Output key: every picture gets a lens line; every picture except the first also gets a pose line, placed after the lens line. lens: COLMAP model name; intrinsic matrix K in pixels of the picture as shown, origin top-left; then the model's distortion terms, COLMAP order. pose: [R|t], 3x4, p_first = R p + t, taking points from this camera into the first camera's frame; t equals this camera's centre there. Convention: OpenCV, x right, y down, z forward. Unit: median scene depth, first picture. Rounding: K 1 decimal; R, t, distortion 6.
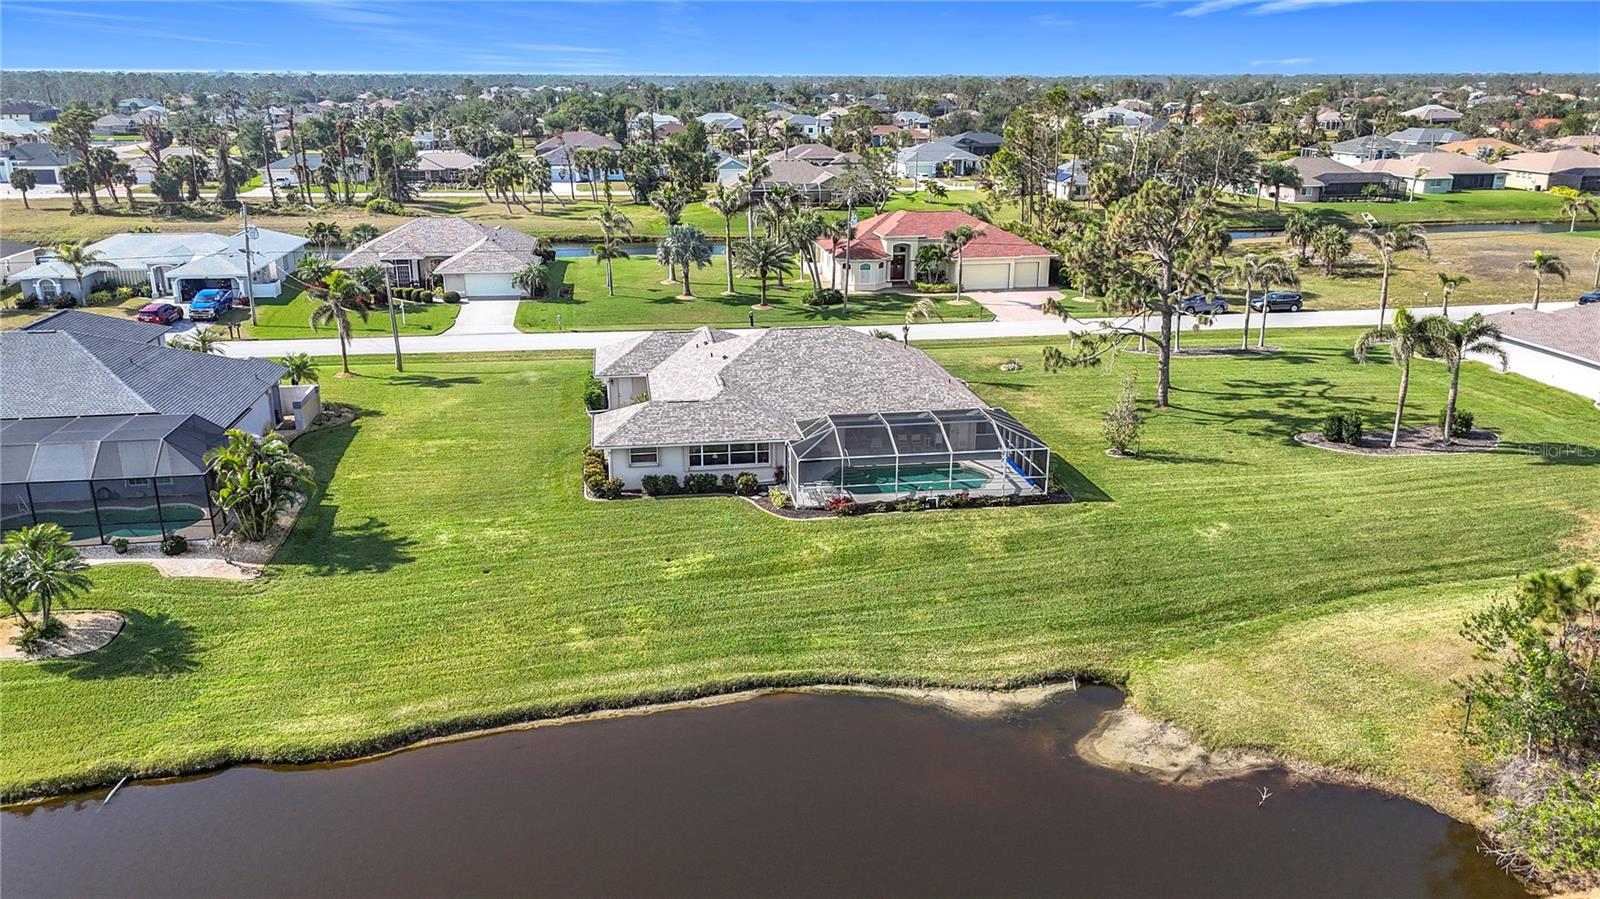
lens RADIAL K [[1128.9, 0, 789.0], [0, 1128.9, 515.5], [0, 0, 1]] dist [0.024628, -0.002123]
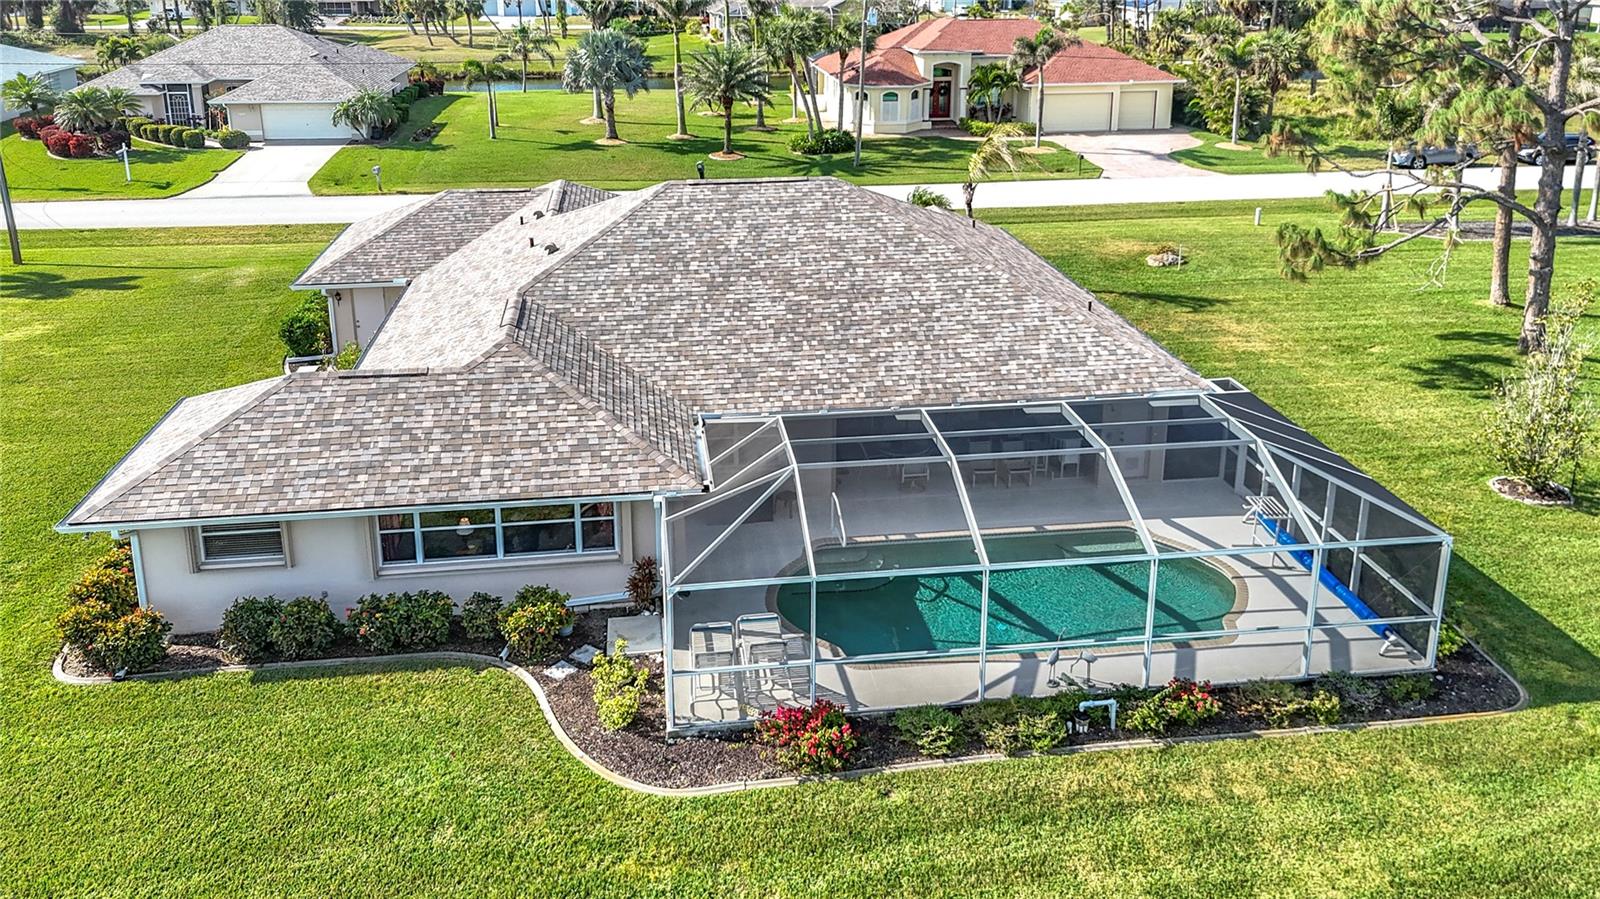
lens RADIAL K [[1197.7, 0, 787.2], [0, 1197.7, 293.4], [0, 0, 1]] dist [0.024152, -0.002938]
pose [[0.999786, 0.003993, -0.020303, 0.043666], [-0.005656, 0.996571, -0.082549, -0.096421], [0.019904, 0.082647, 0.996380, 0.618758]]
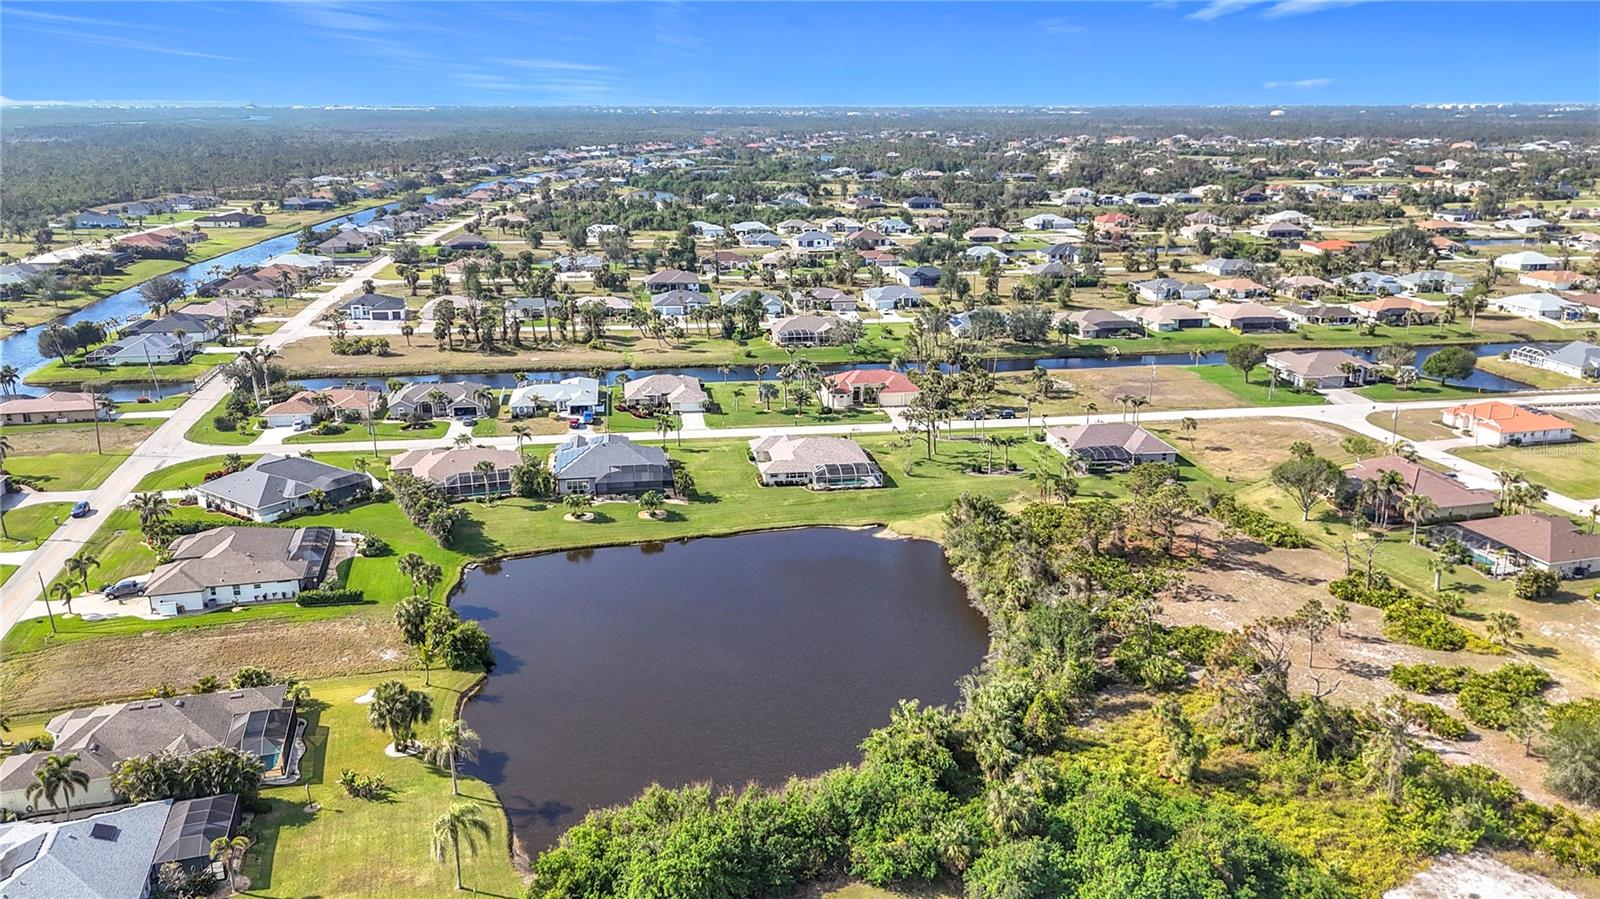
lens RADIAL K [[1150.4, 0, 799.4], [0, 1150.4, 452.4], [0, 0, 1]] dist [0.088853, -0.099193]
pose [[0.999996, 0.001977, 0.002228, -0.053726], [-0.001812, 0.997417, -0.071804, 0.141485], [-0.002364, 0.071800, 0.997416, -2.754851]]
